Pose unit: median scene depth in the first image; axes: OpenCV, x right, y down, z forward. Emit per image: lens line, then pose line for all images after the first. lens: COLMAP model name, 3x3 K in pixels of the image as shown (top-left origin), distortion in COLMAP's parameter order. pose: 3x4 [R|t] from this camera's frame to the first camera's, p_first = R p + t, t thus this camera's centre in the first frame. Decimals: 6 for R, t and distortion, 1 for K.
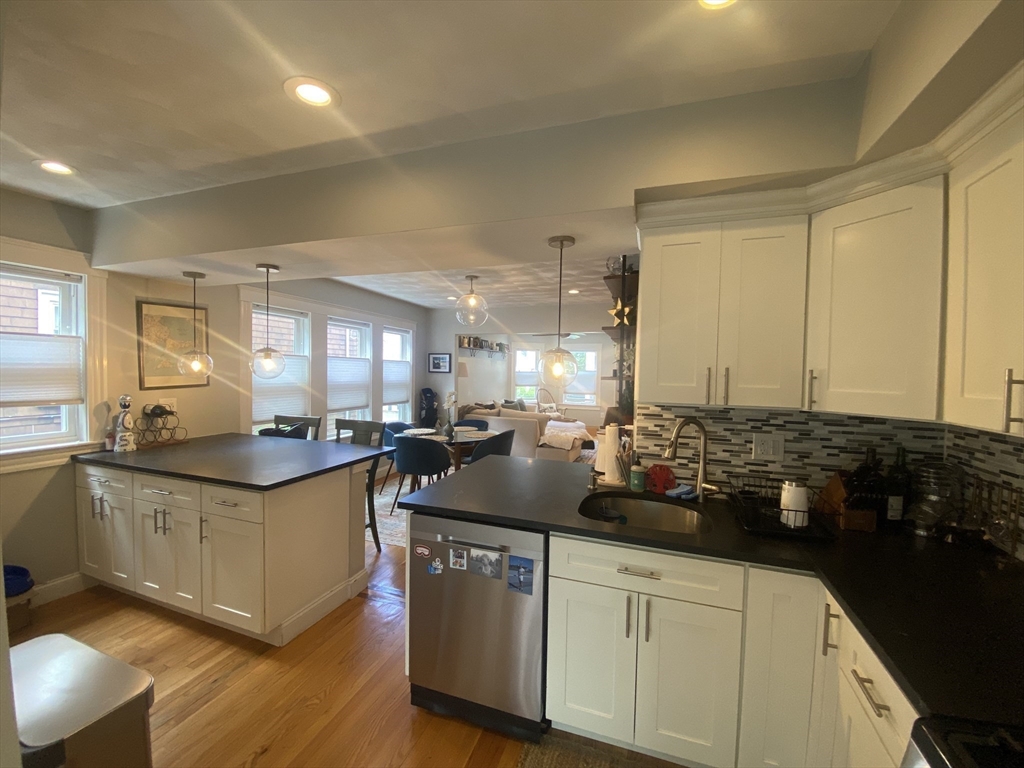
lens RADIAL K [[421.7, 0, 514.8], [0, 421.7, 382.2], [0, 0, 1]] dist [0.022230, -0.021567]
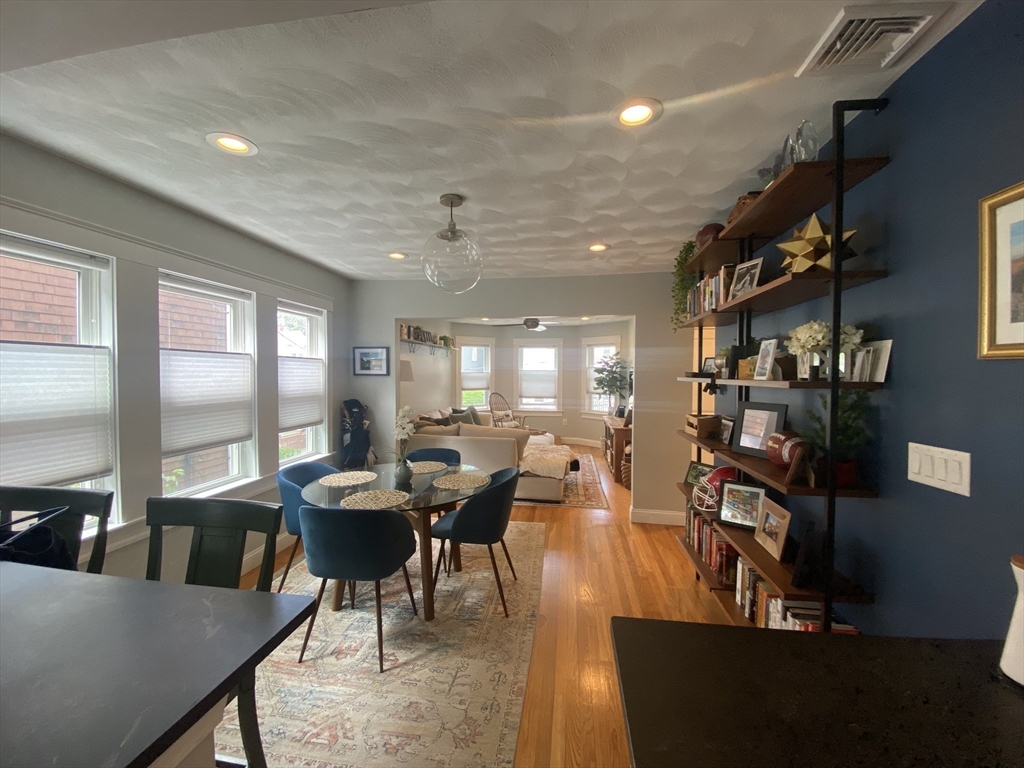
lens RADIAL K [[416.4, 0, 512.2], [0, 416.4, 383.0], [0, 0, 1]] dist [0.033365, -0.029766]
pose [[0.979525, -0.021096, 0.200216, -0.093567], [0.020674, 0.999777, 0.004195, -0.009101], [-0.200260, 0.000031, 0.979743, 0.310589]]
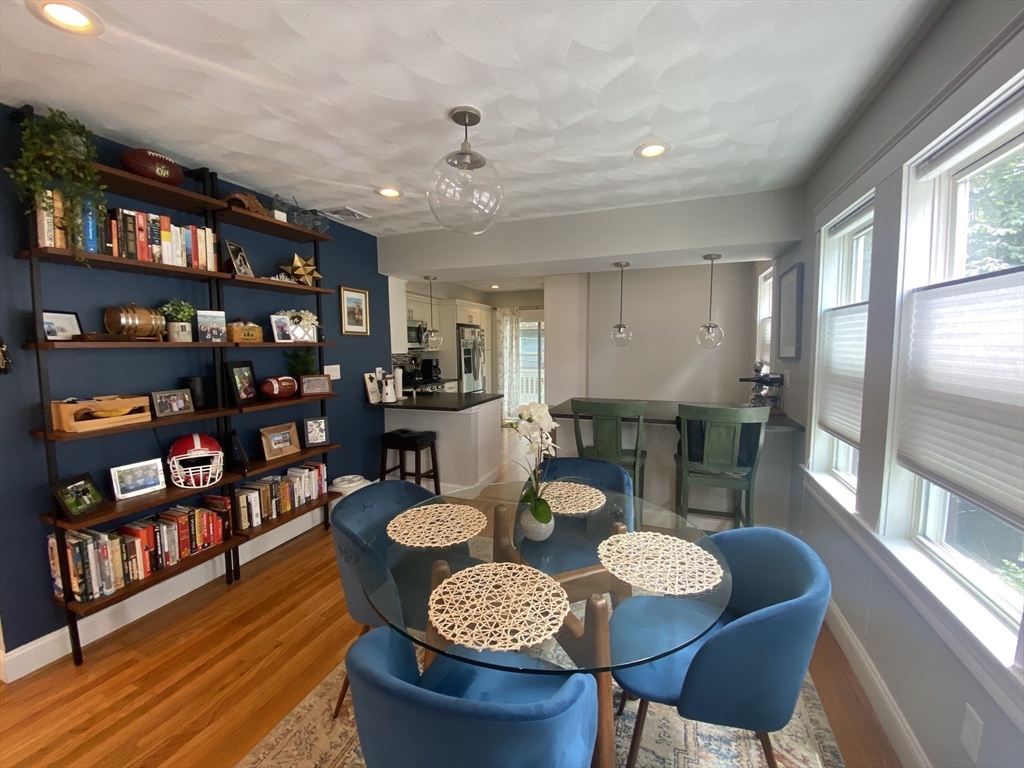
lens RADIAL K [[416.4, 0, 512.2], [0, 416.4, 383.0], [0, 0, 1]] dist [0.033365, -0.029766]
pose [[-0.999806, -0.013164, 0.014622, -0.108854], [-0.011359, 0.993025, 0.117356, -0.017645], [-0.016065, 0.117167, -0.992982, 0.937598]]
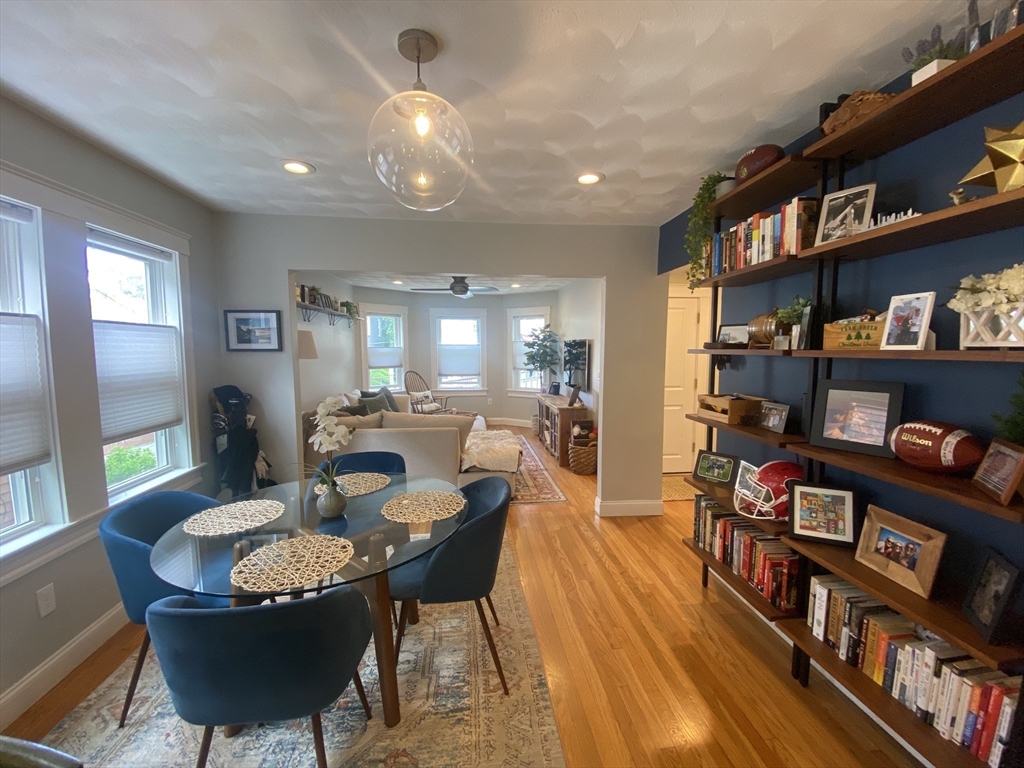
lens RADIAL K [[416.4, 0, 512.2], [0, 416.4, 383.0], [0, 0, 1]] dist [0.033365, -0.029766]
pose [[0.898505, -0.059546, 0.434907, -0.127749], [0.032297, 0.997039, 0.069786, -0.010901], [-0.437774, -0.048657, 0.897767, 0.453033]]
